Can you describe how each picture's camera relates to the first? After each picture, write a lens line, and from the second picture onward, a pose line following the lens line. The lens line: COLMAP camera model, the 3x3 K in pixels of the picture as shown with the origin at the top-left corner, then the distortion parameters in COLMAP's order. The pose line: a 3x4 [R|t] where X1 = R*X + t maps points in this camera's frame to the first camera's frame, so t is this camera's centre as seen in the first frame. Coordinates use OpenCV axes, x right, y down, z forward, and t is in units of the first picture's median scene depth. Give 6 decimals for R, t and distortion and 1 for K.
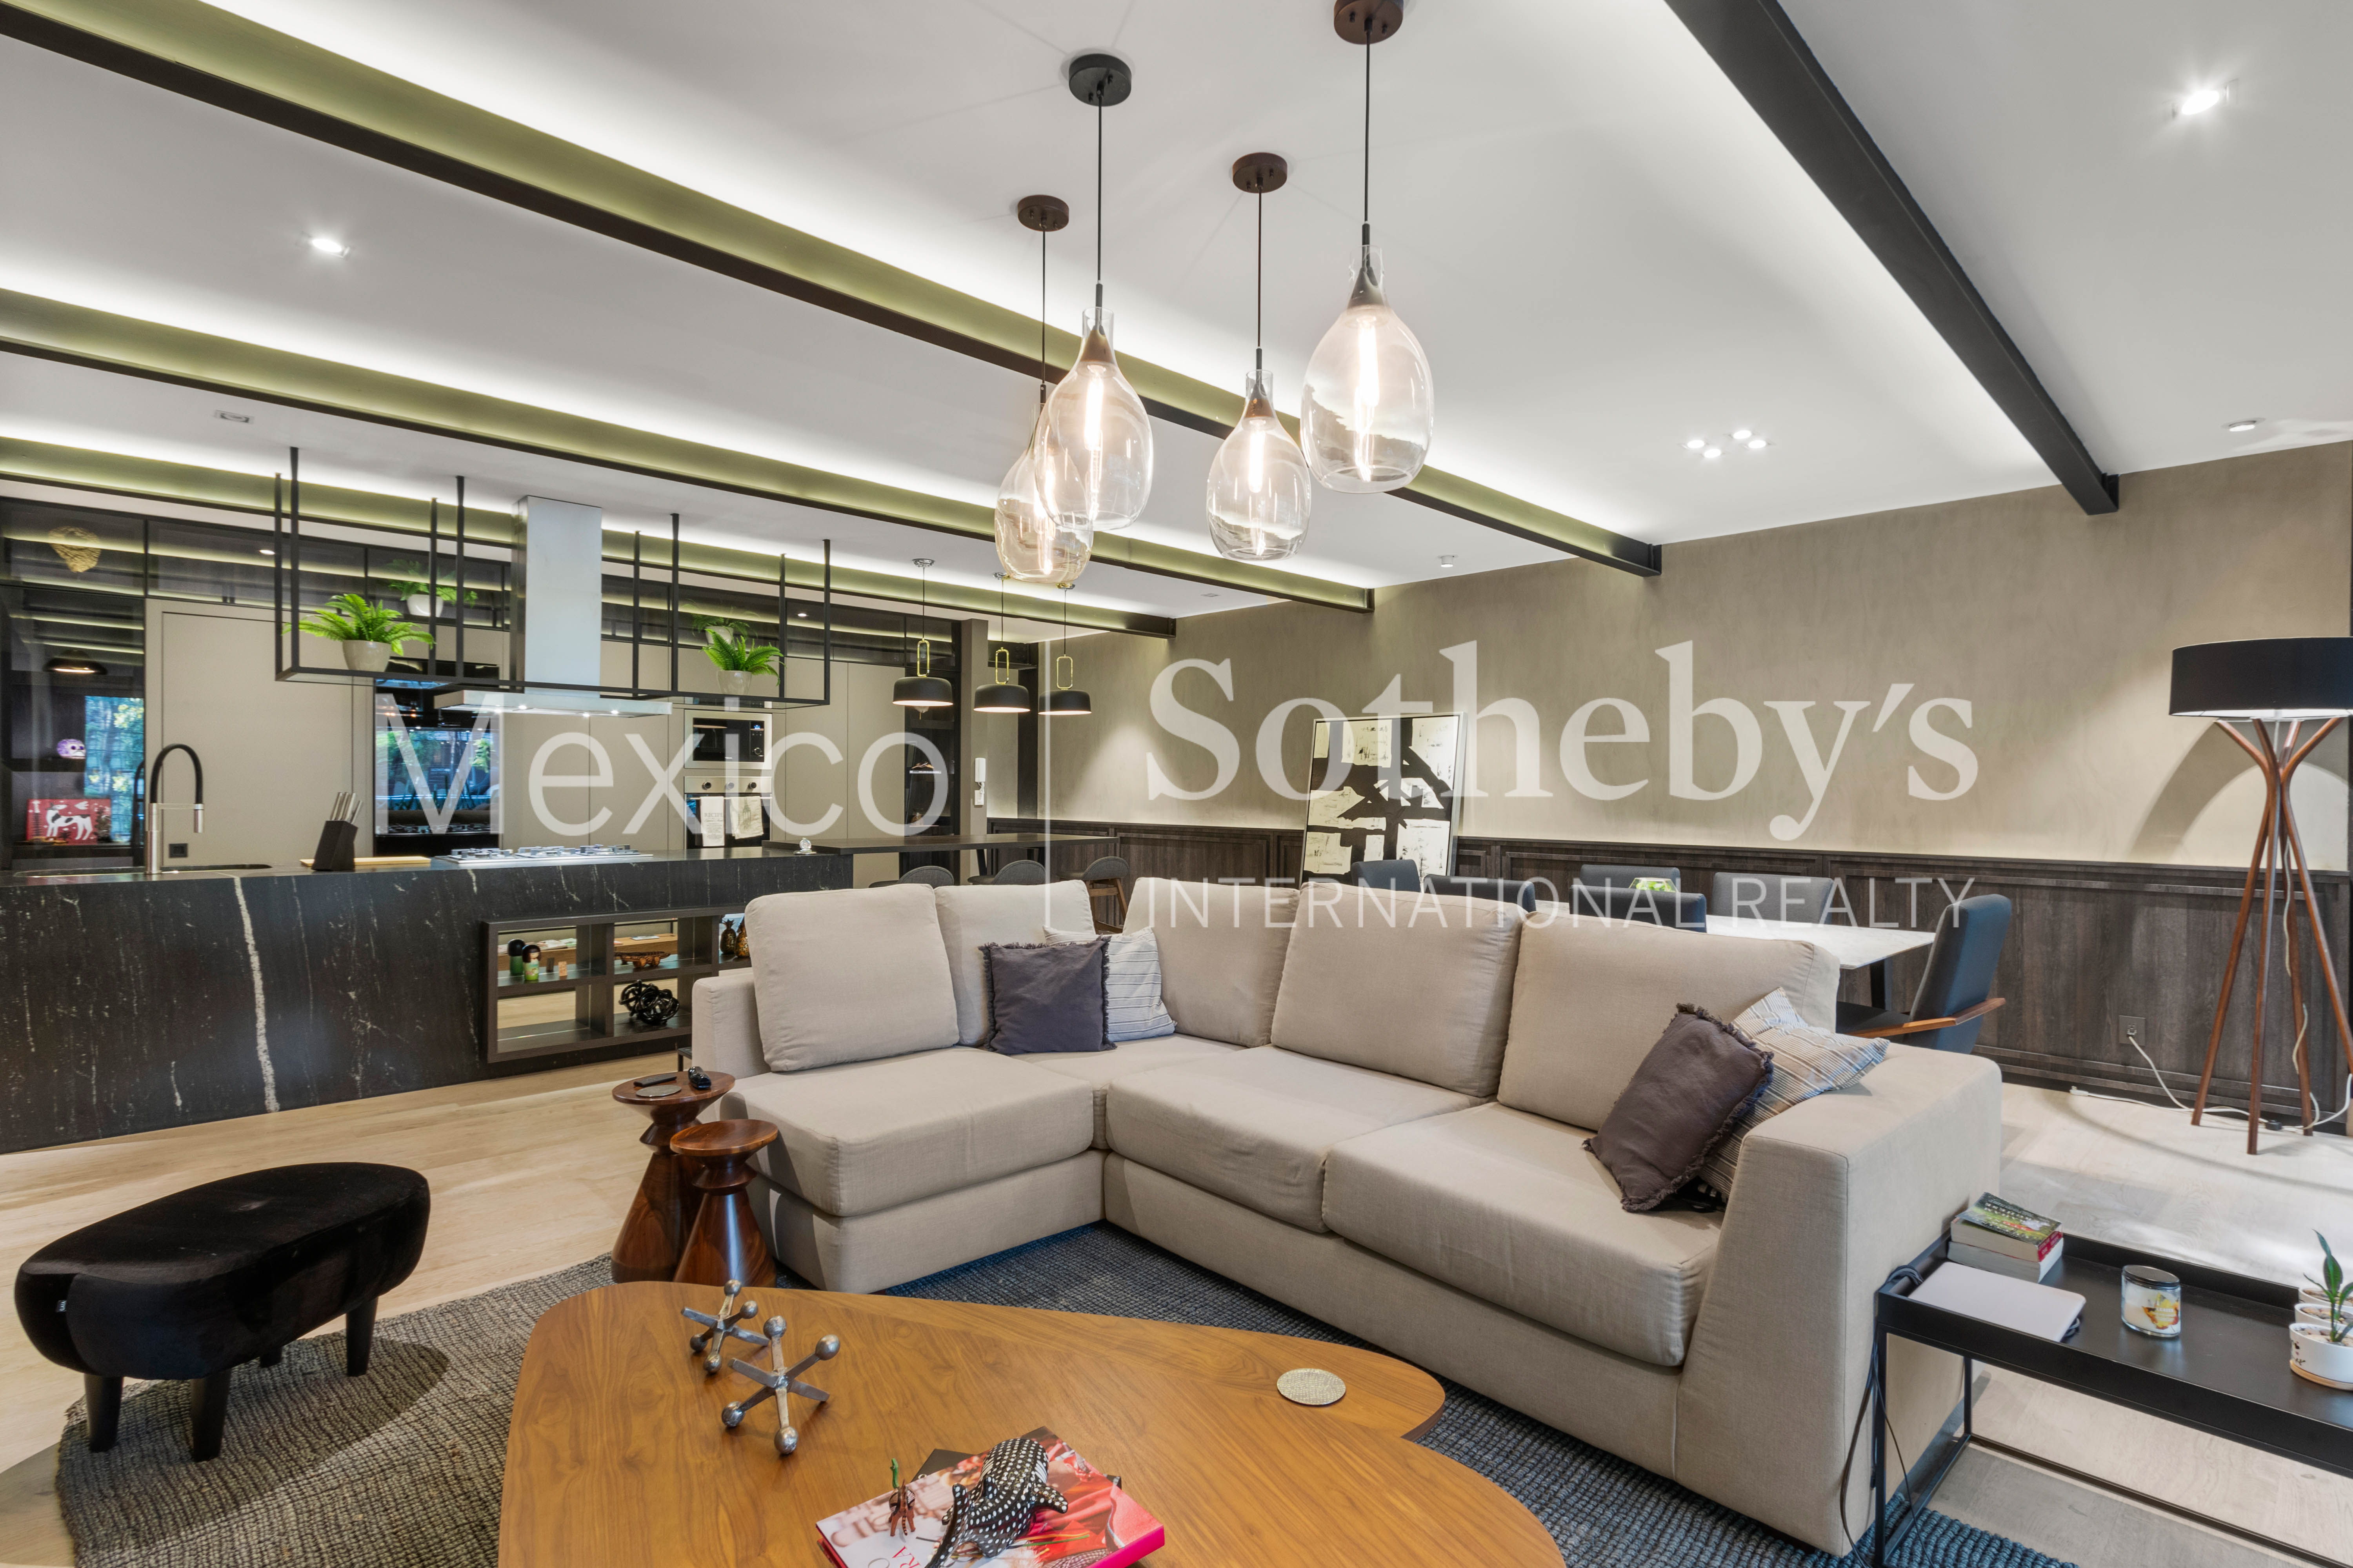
lens RADIAL K [[1114.4, 0, 1197.4], [0, 1114.4, 792.6], [0, 0, 1]] dist [-0.001927, -0.000026]
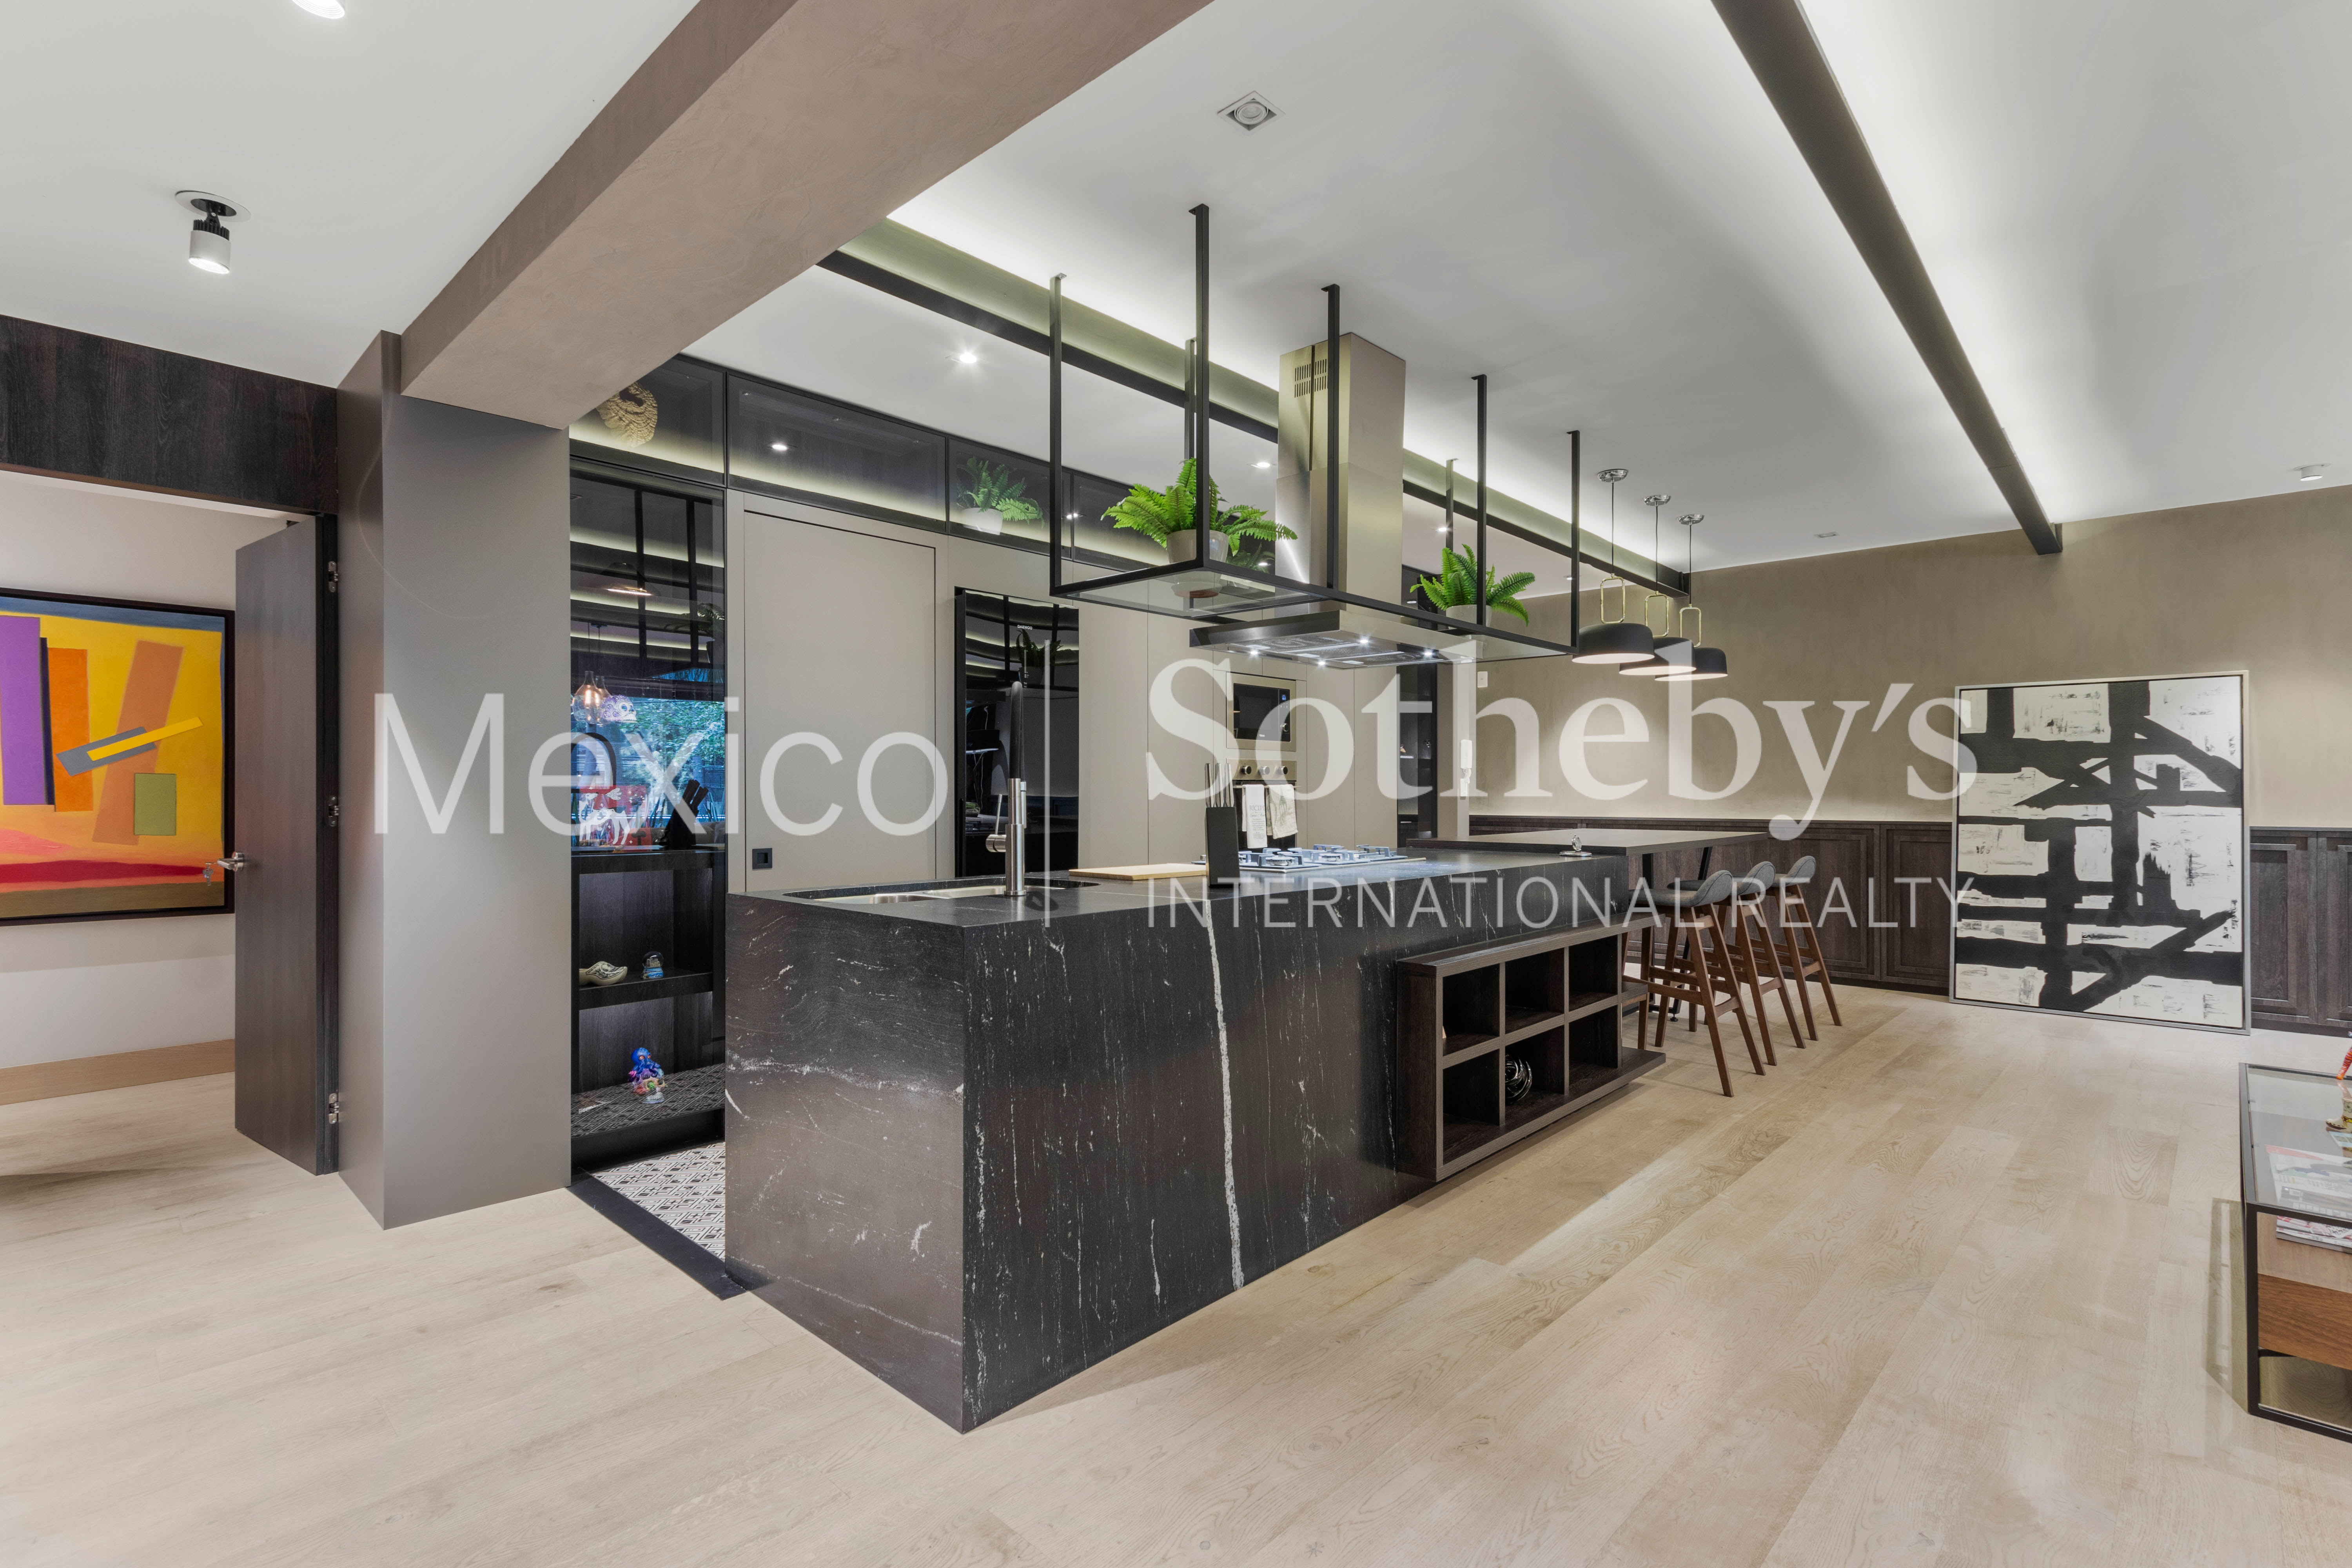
lens RADIAL K [[1083.4, 0, 1183.2], [0, 1083.4, 793.1], [0, 0, 1]] dist [0.003122, -0.000208]
pose [[0.998772, -0.006234, 0.049157, -0.805593], [0.006423, 0.999973, -0.003693, 0.018669], [-0.049132, 0.004004, 0.998784, 0.375563]]
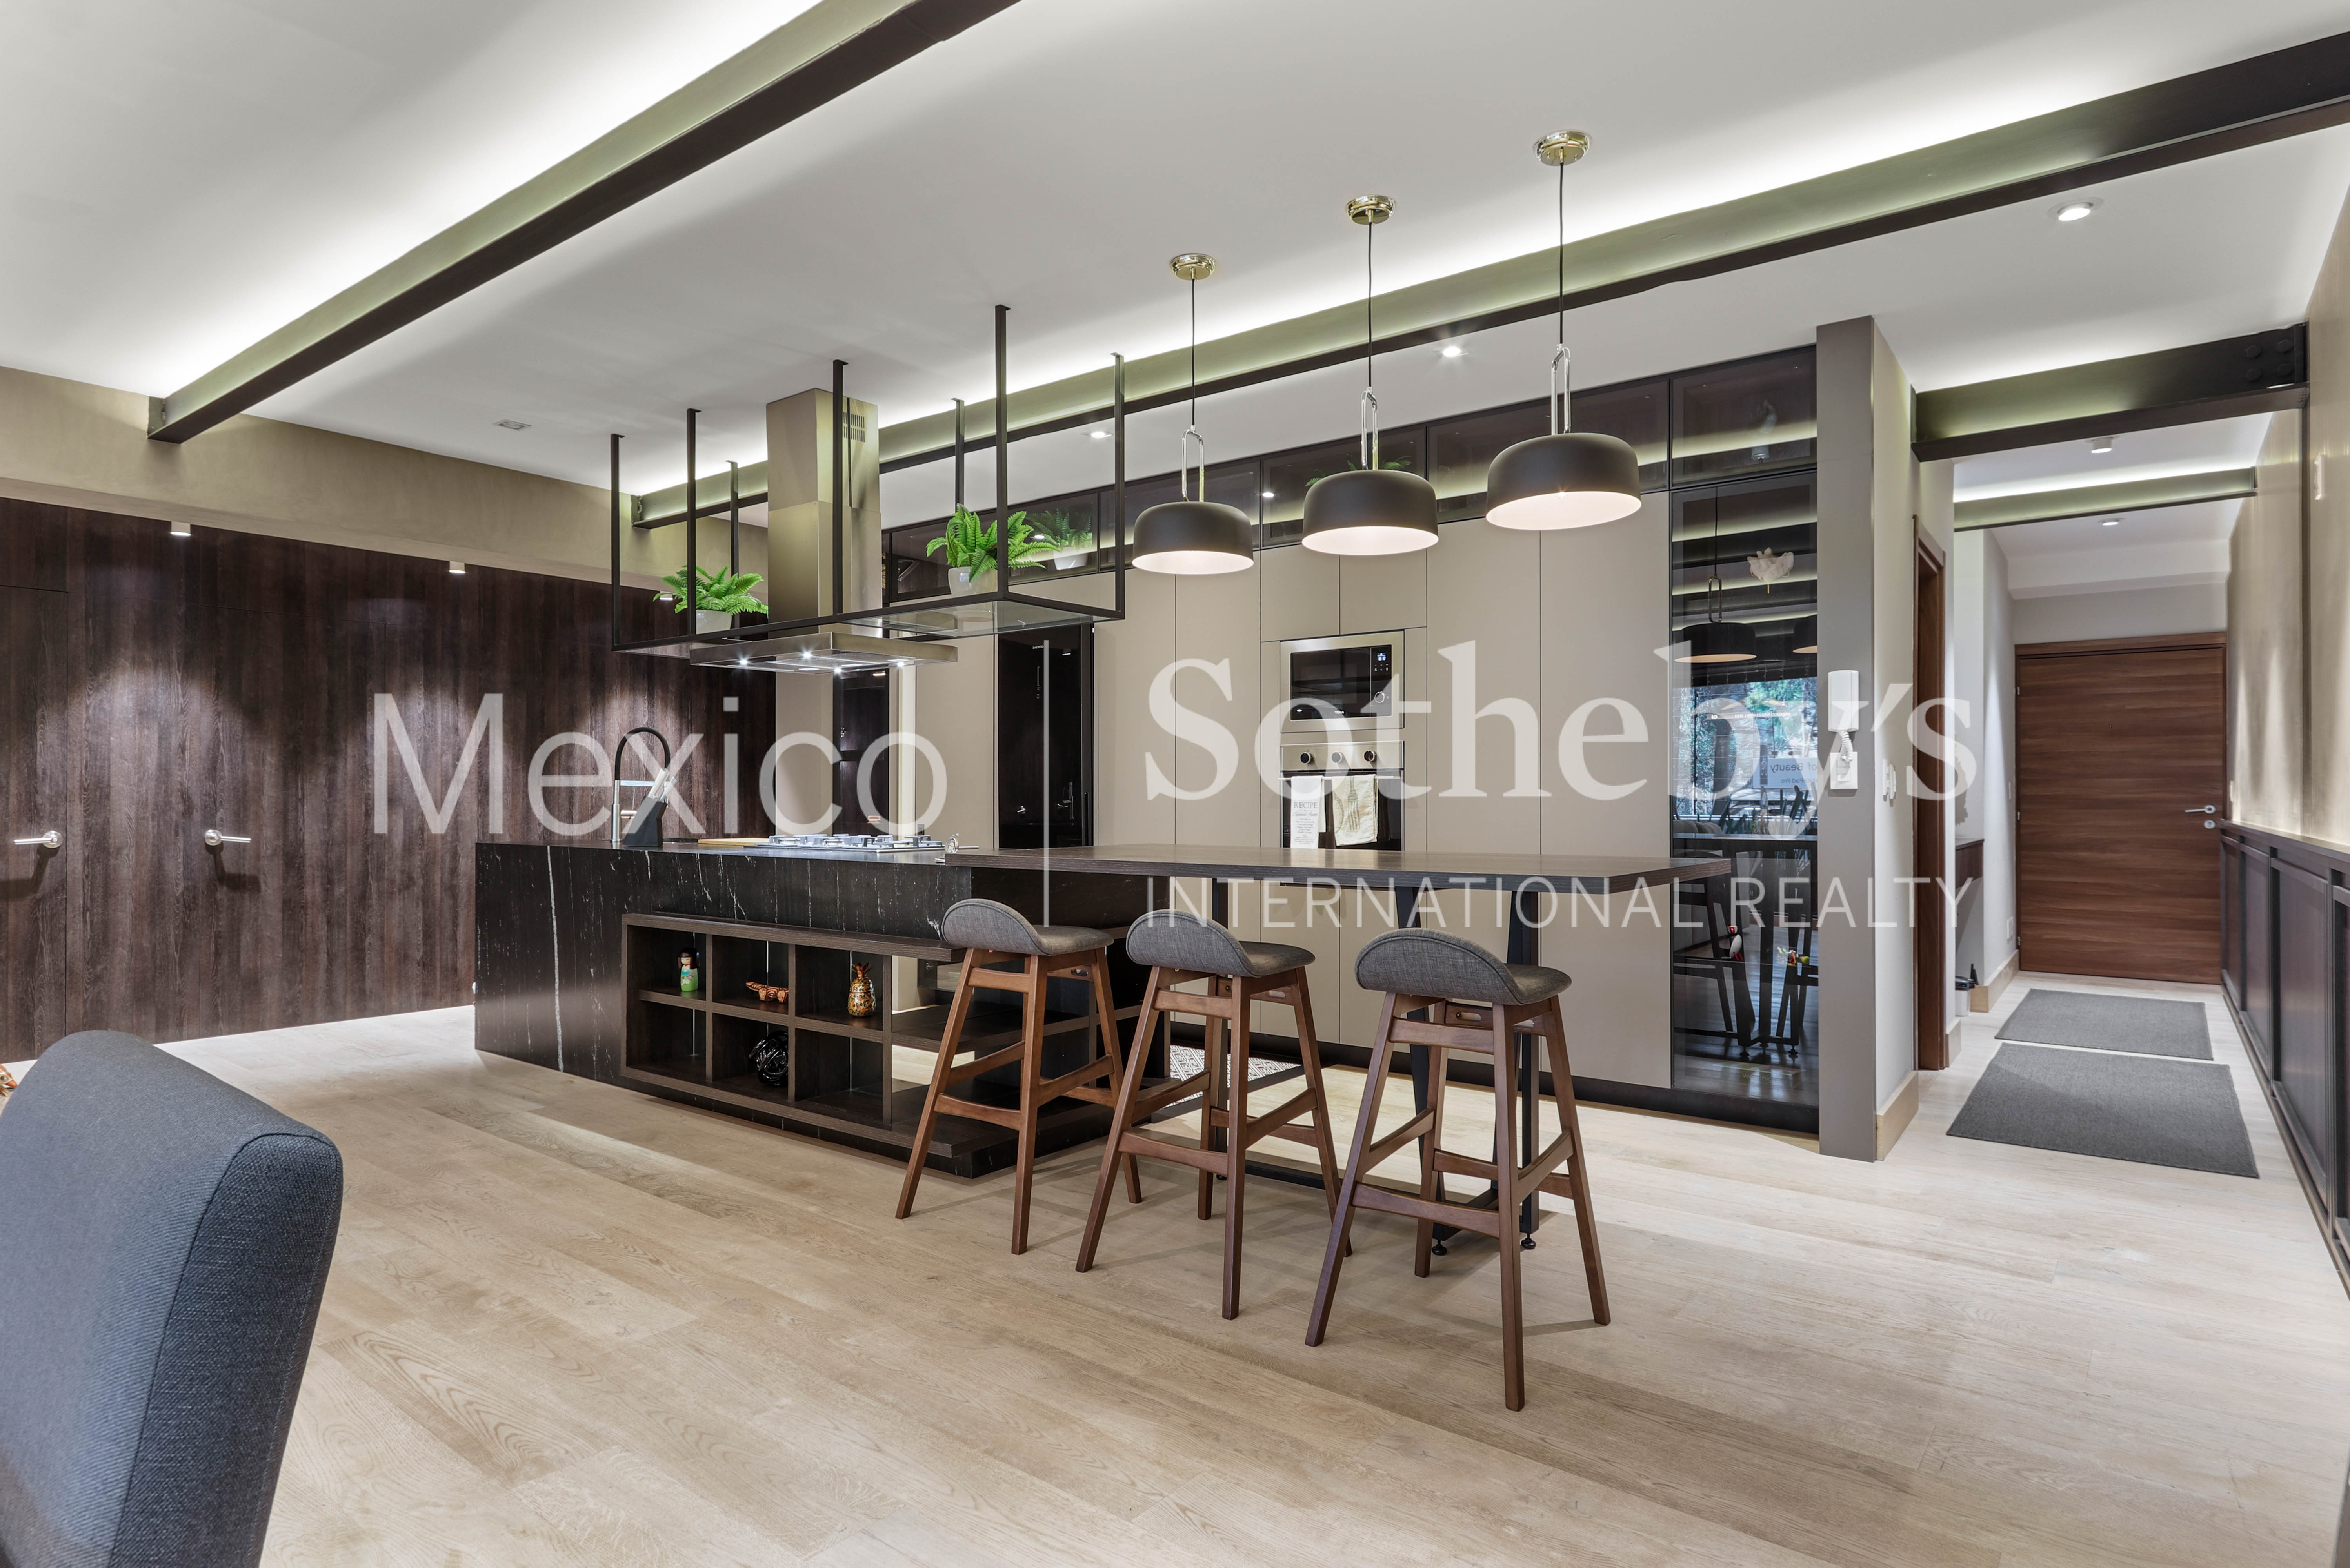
lens RADIAL K [[1273.0, 0, 1175.0], [0, 1273.0, 784.0], [0, 0, 1]] dist [0.004153, 0.000430]
pose [[0.135411, -0.017683, -0.990632, 0.401779], [-0.002849, 0.999830, -0.018236, 0.032805], [0.990785, 0.005292, 0.135338, 1.278490]]
